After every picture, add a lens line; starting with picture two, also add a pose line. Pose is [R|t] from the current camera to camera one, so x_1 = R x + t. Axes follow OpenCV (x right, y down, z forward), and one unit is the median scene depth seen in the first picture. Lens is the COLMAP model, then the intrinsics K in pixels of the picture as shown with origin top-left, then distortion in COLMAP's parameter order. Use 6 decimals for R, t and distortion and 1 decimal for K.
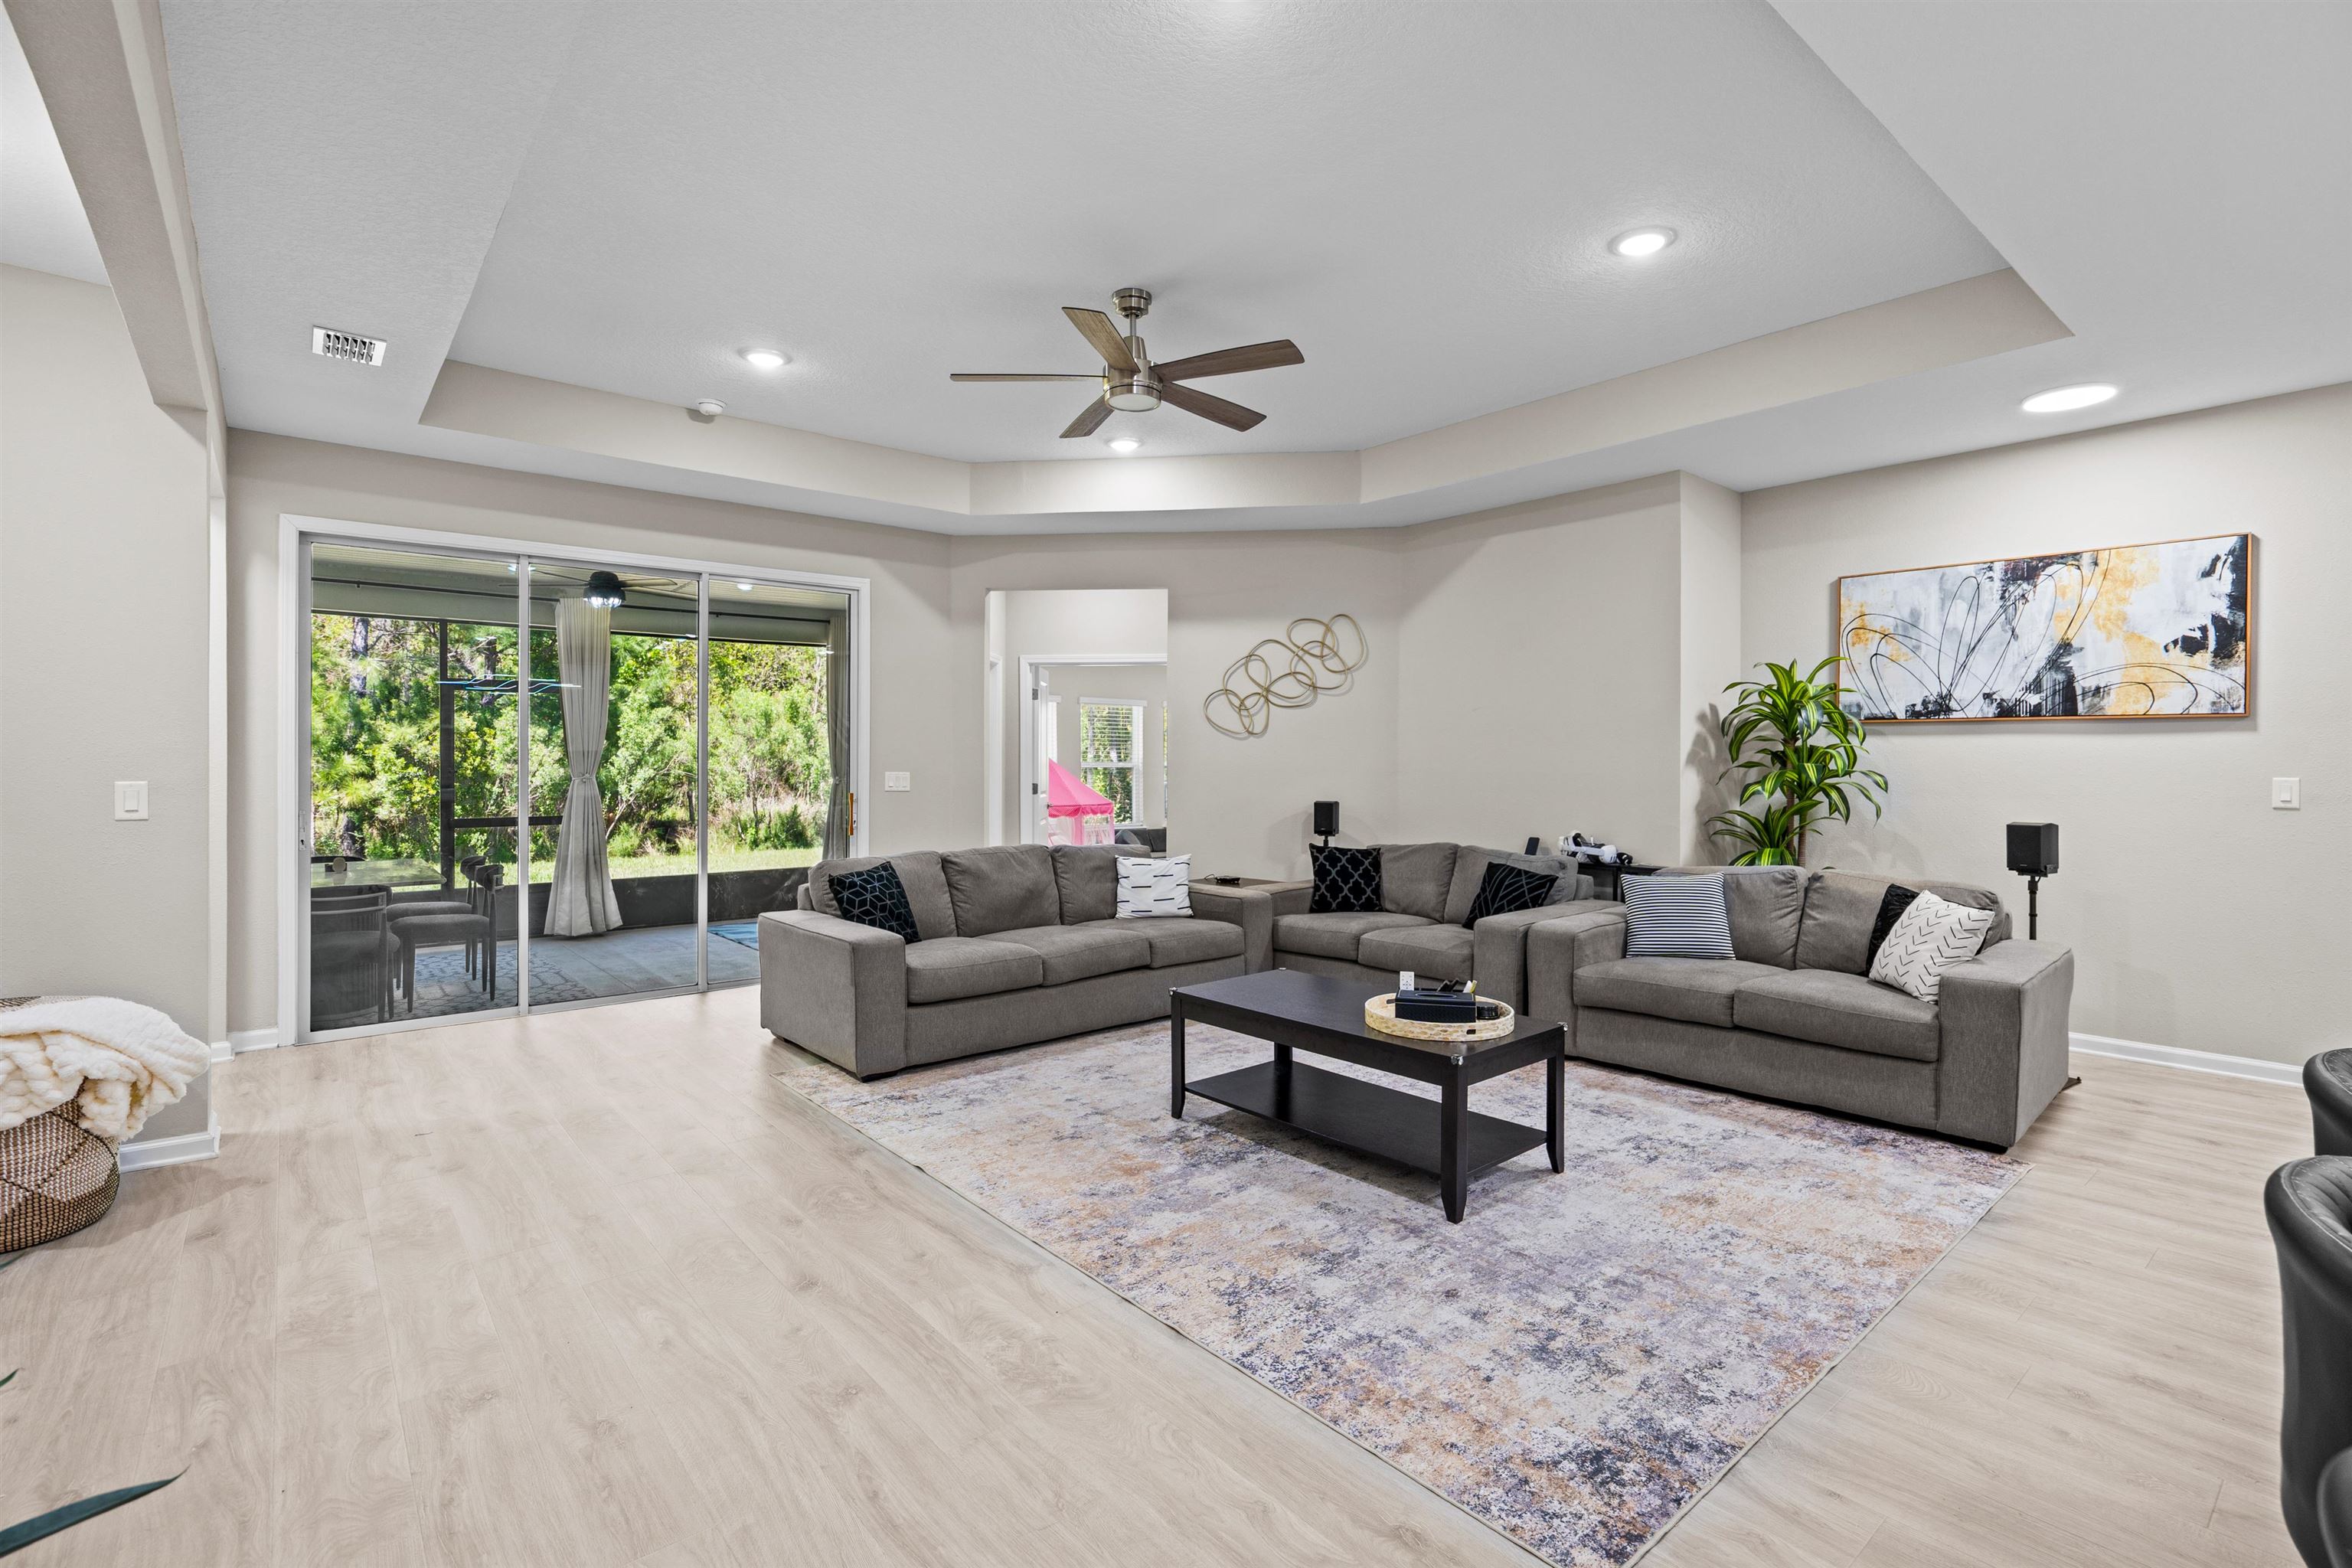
lens RADIAL K [[1067.4, 0, 1179.4], [0, 1067.4, 763.4], [0, 0, 1]] dist [-0.002731, 0.000465]
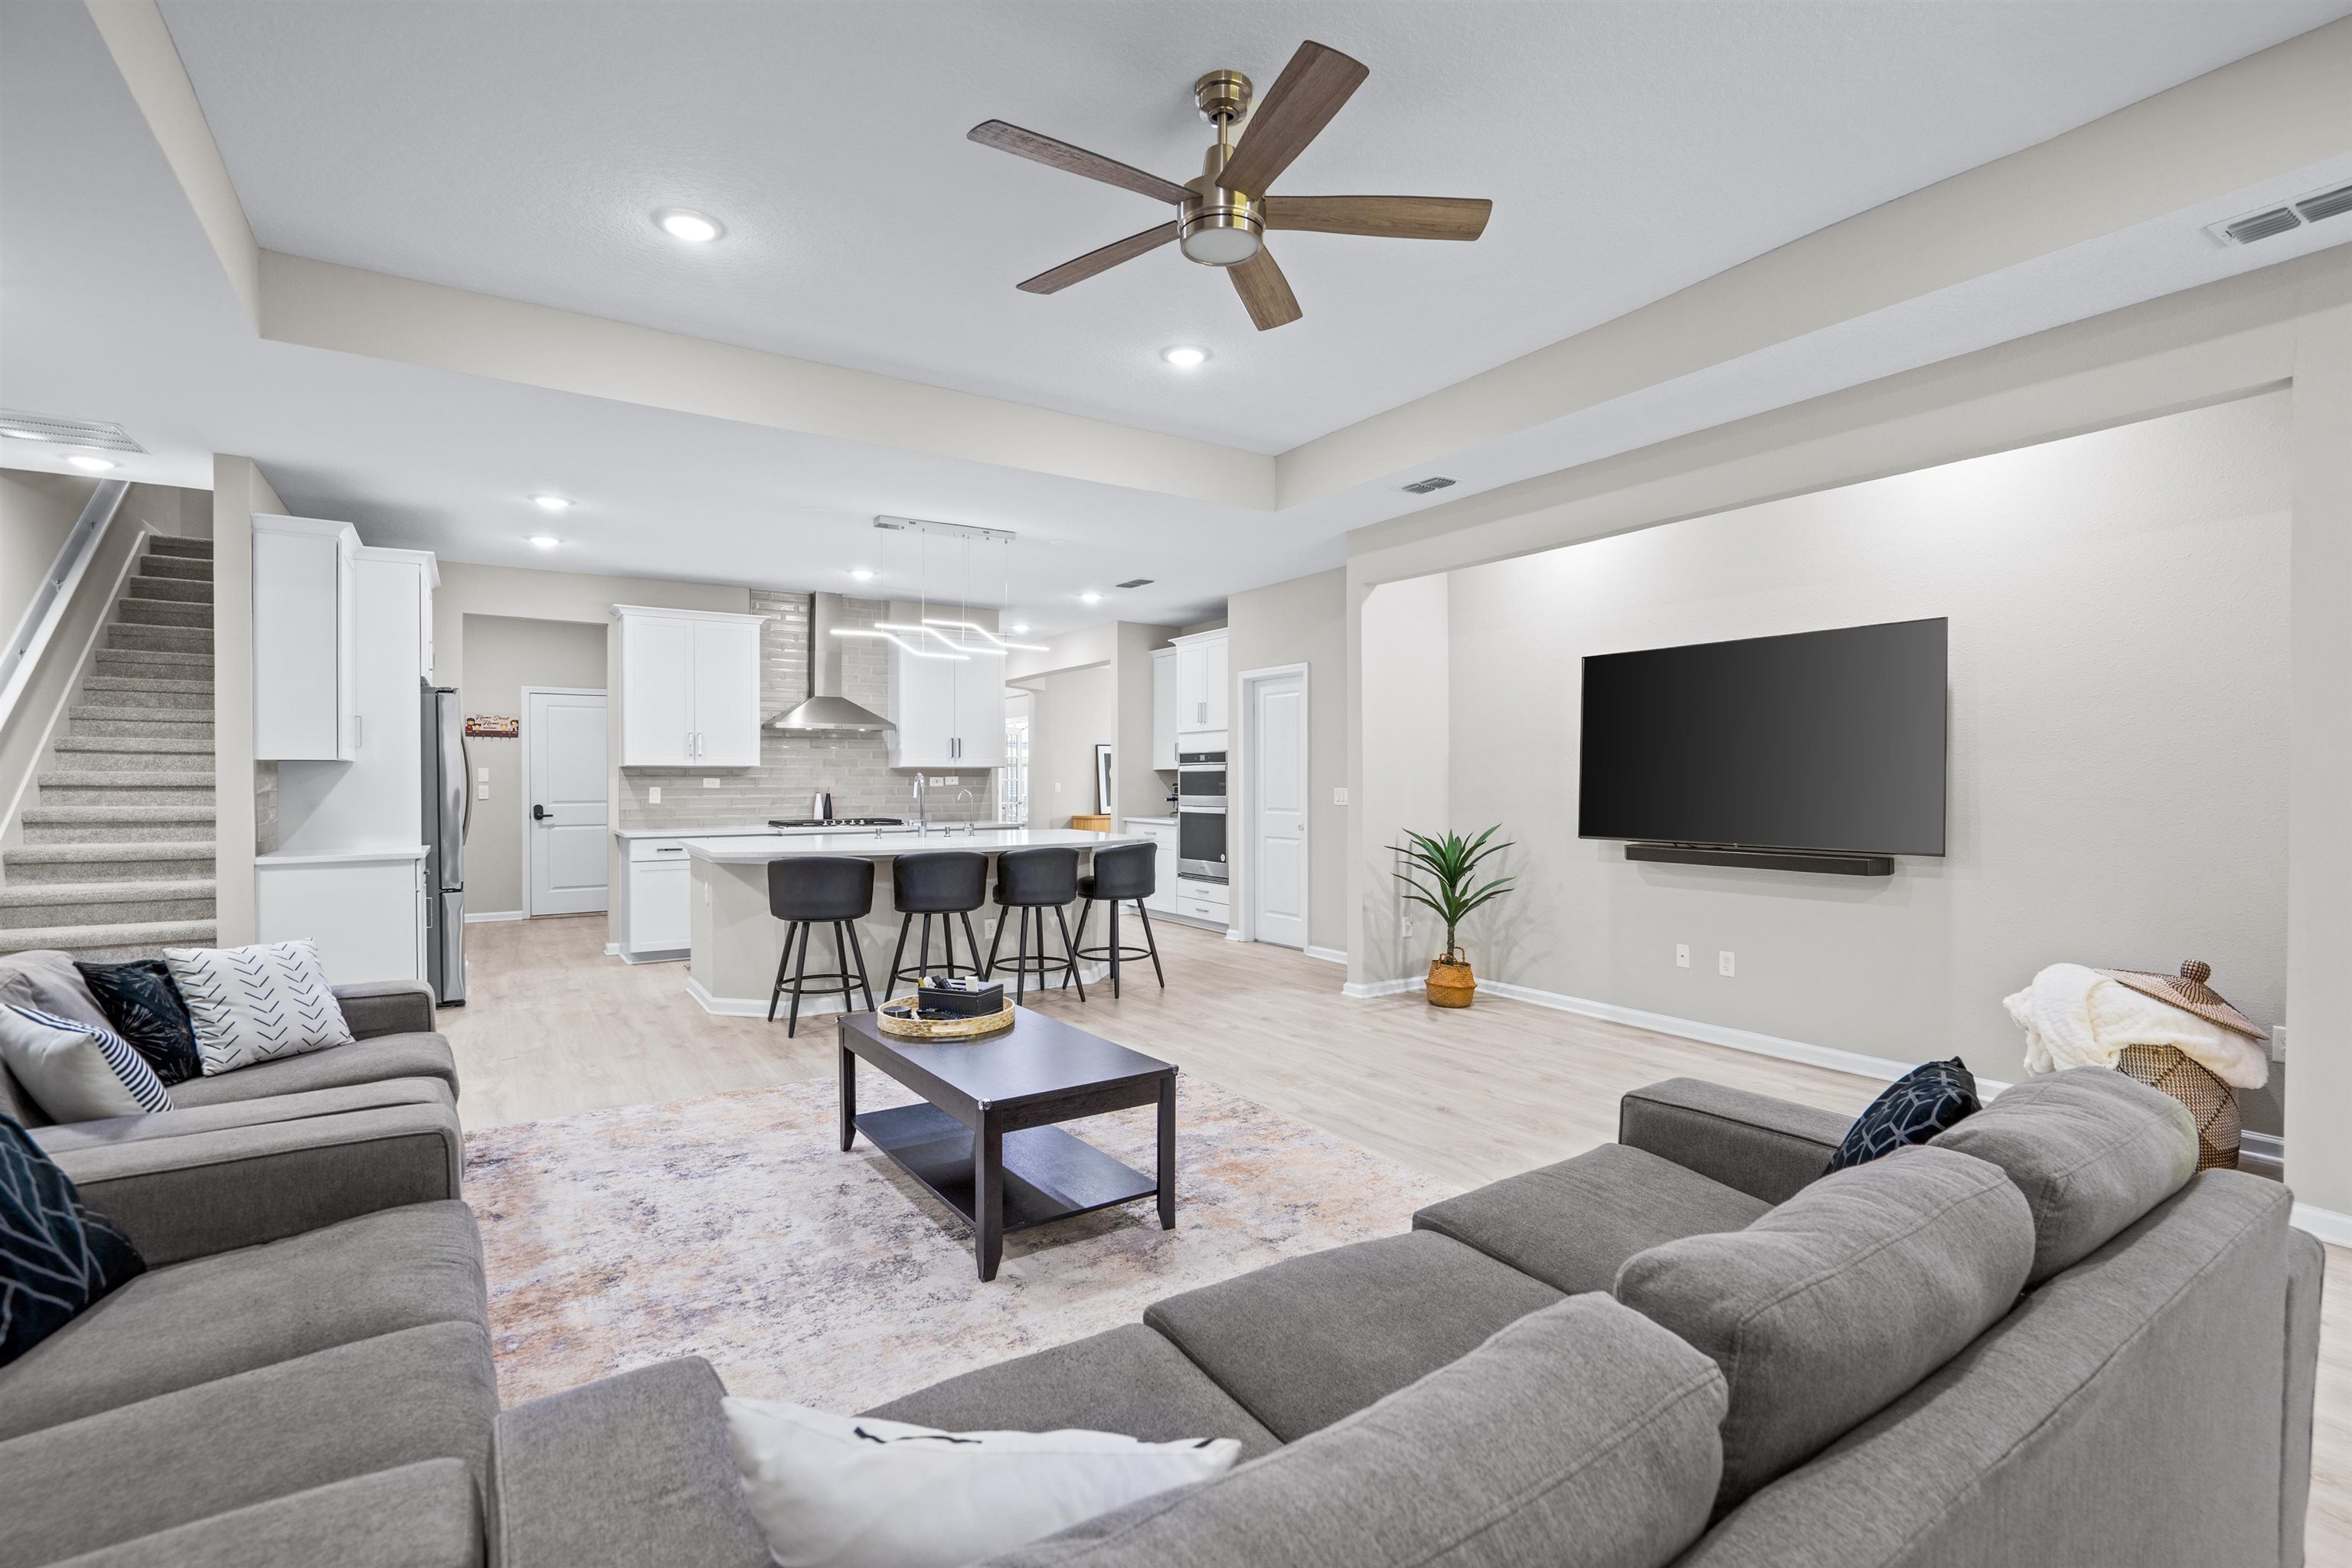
lens RADIAL K [[1081.0, 0, 1176.0], [0, 1081.0, 784.0], [0, 0, 1]] dist [-0.002991, -0.000079]
pose [[-0.991786, -0.001908, 0.127895, -0.089313], [-0.000954, 0.999971, 0.007526, -0.003214], [-0.127905, 0.007343, -0.991759, 1.457976]]
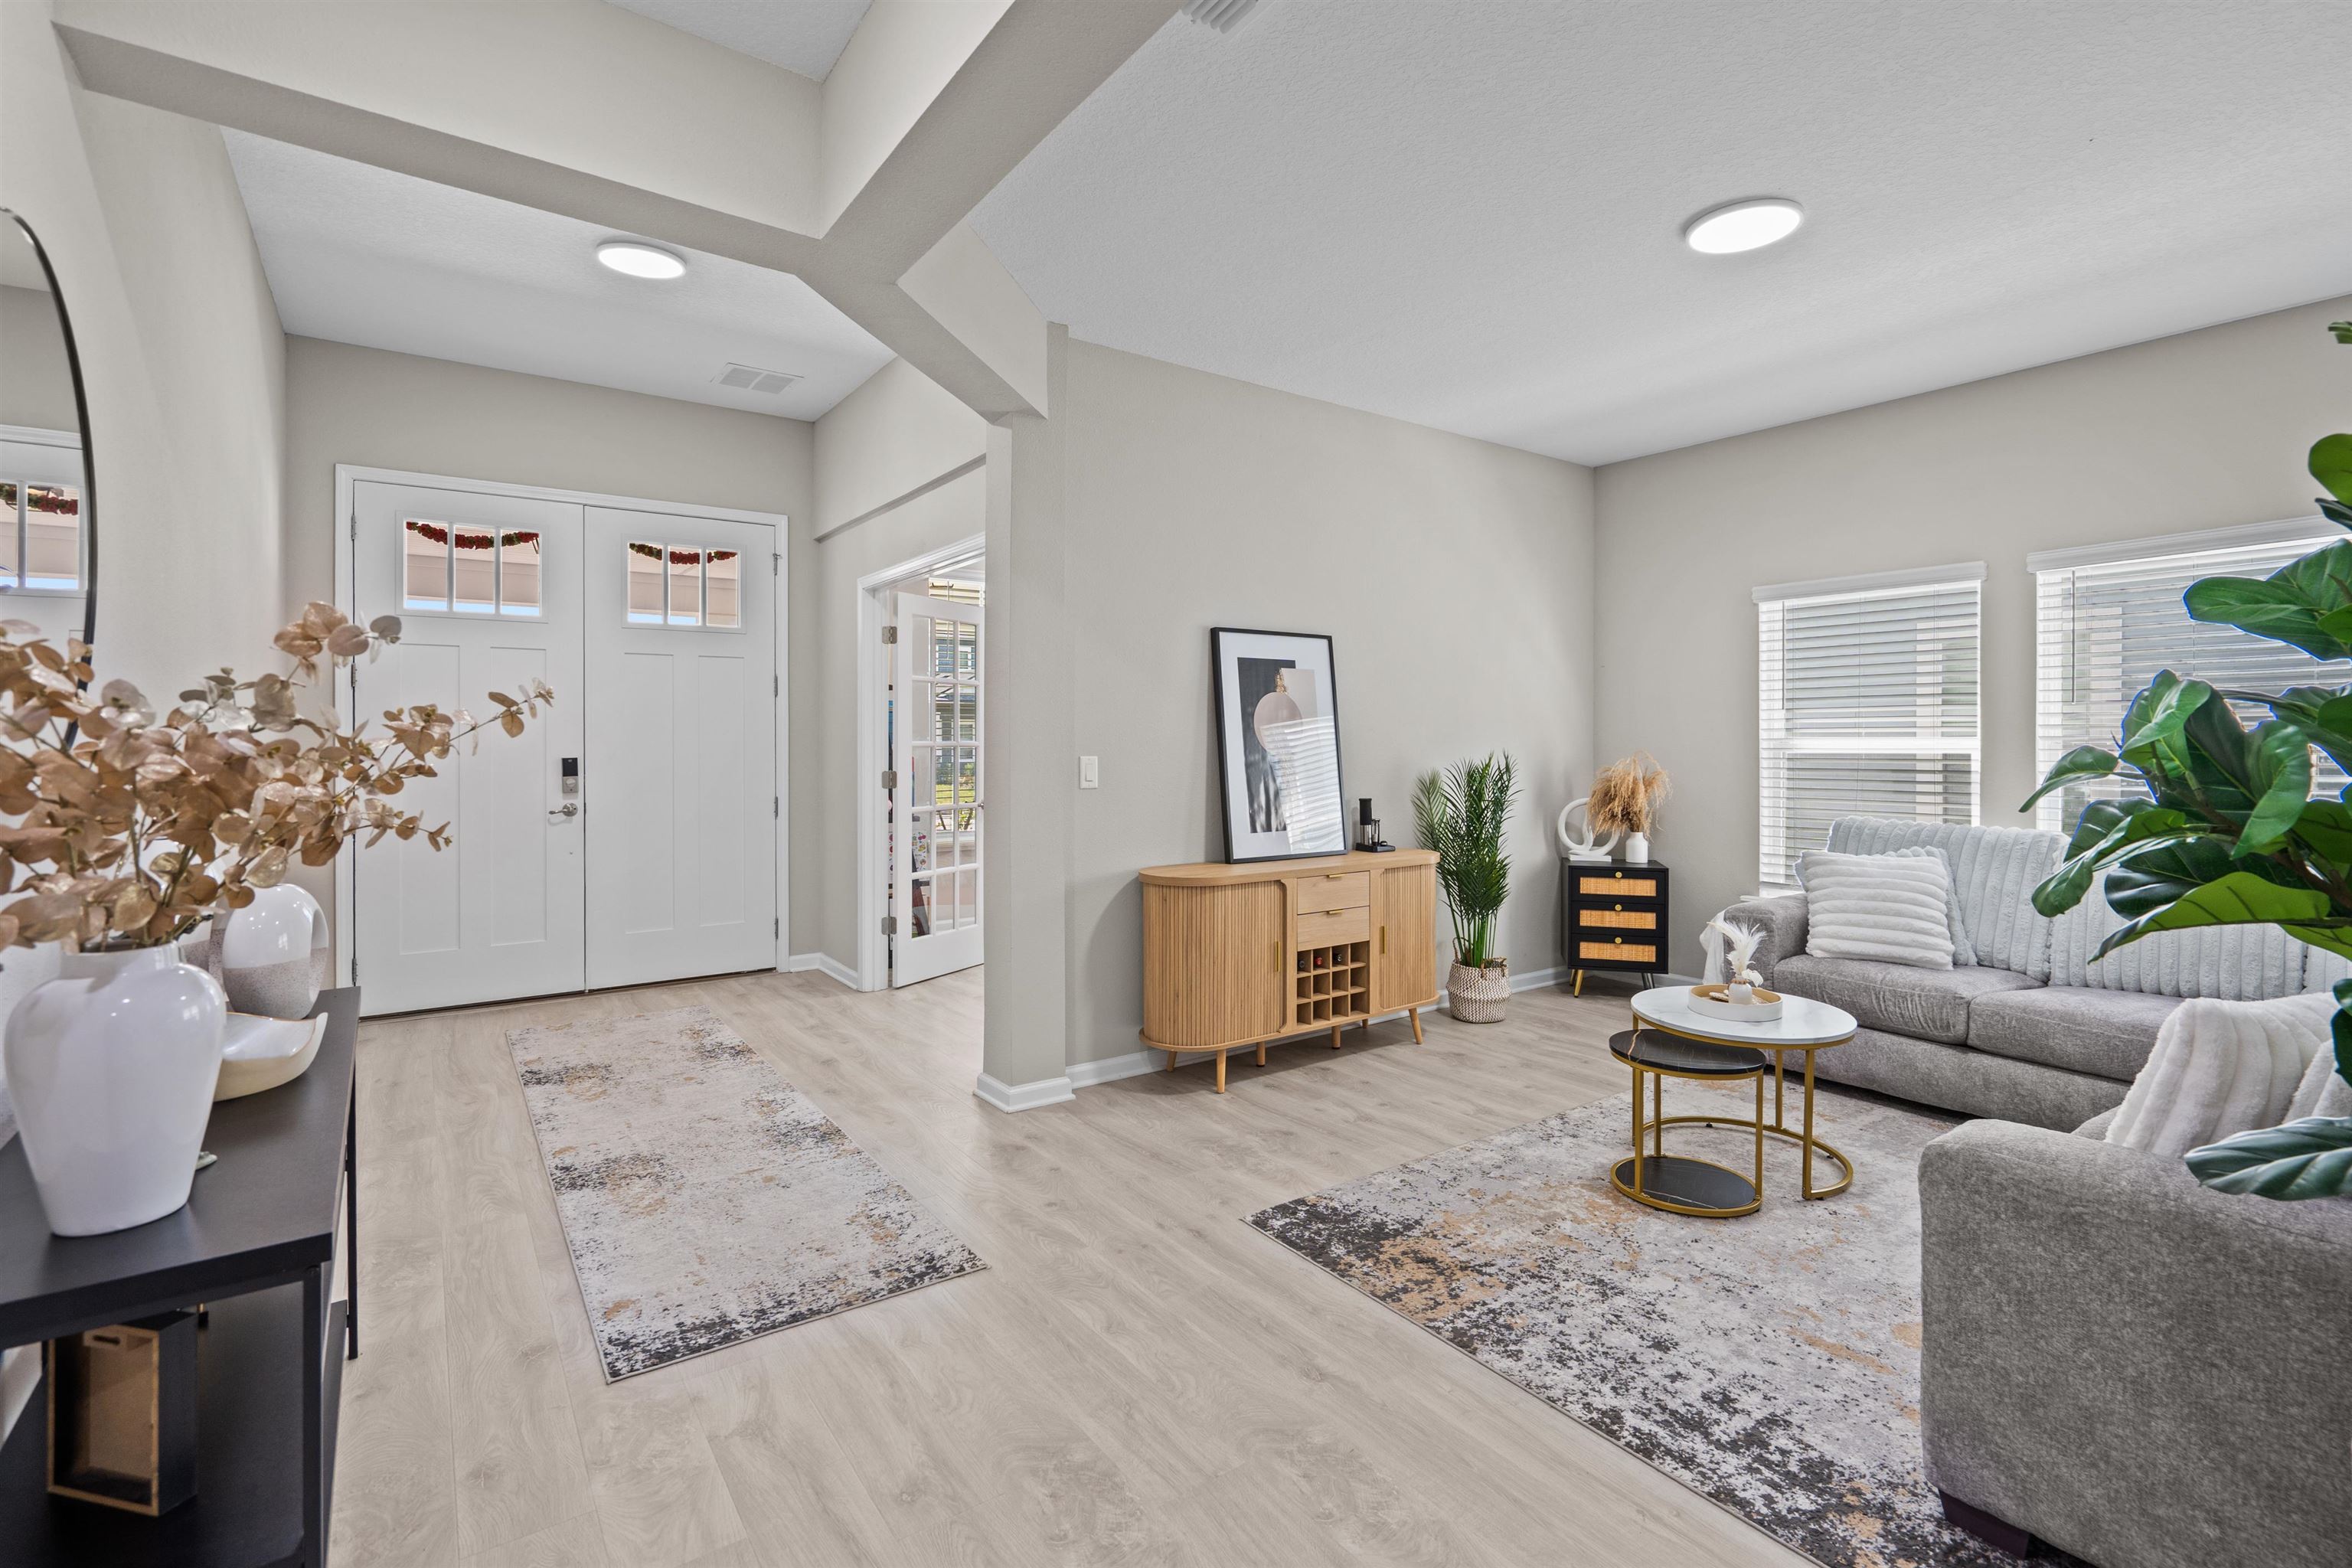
lens RADIAL K [[1076.3, 0, 1181.9], [0, 1076.3, 756.8], [0, 0, 1]] dist [-0.001365, 0.000080]
pose [[-0.997110, -0.005340, 0.075779, 0.481389], [-0.003958, 0.999823, 0.018370, 0.002348], [-0.075864, 0.018017, -0.996955, -0.630800]]
